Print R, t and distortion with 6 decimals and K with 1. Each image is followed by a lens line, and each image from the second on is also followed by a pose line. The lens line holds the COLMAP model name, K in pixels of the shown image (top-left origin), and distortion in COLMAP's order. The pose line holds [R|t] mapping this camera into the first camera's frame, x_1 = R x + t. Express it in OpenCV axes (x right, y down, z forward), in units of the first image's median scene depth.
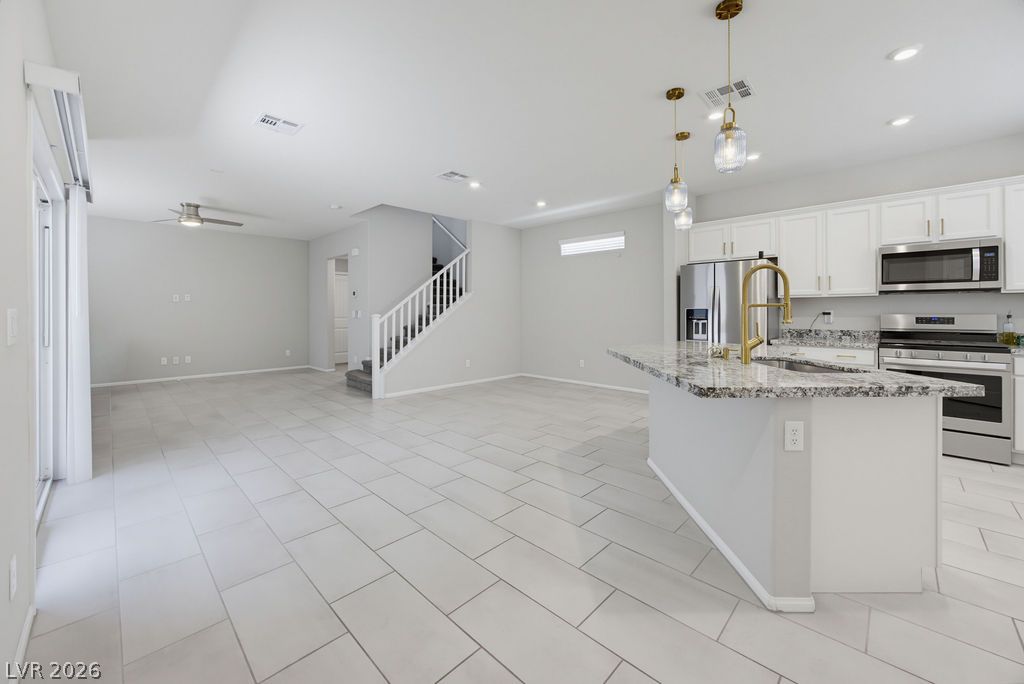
lens RADIAL K [[399.7, 0, 513.2], [0, 399.7, 312.0], [0, 0, 1]] dist [-0.028378, 0.008400]
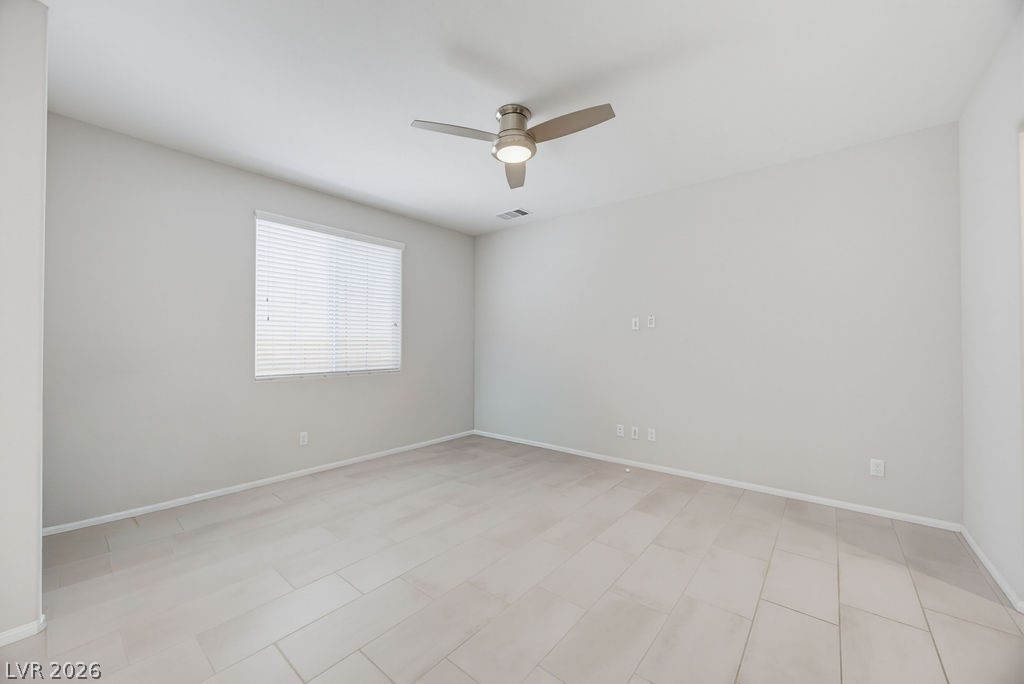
lens RADIAL K [[399.7, 0, 506.3], [0, 399.7, 338.6], [0, 0, 1]] dist [-0.028378, 0.008400]
pose [[0.083775, -0.010687, -0.996427, -0.358326], [0.000062, 0.999943, -0.010720, -0.007127], [0.996485, 0.000836, 0.083771, 0.925027]]
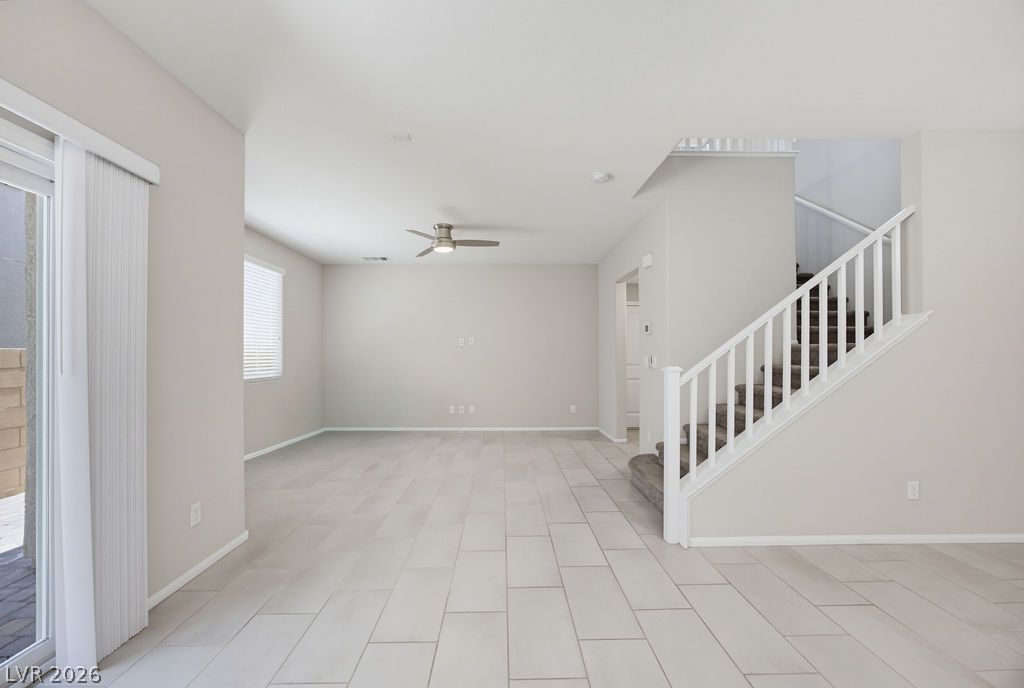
lens RADIAL K [[399.6, 0, 509.3], [0, 399.6, 351.1], [0, 0, 1]] dist [-0.016561, -0.000217]
pose [[0.708082, -0.004765, -0.706114, -0.138062], [-0.002986, 0.999948, -0.009743, -0.006583], [0.706124, 0.009007, 0.708031, 0.499523]]
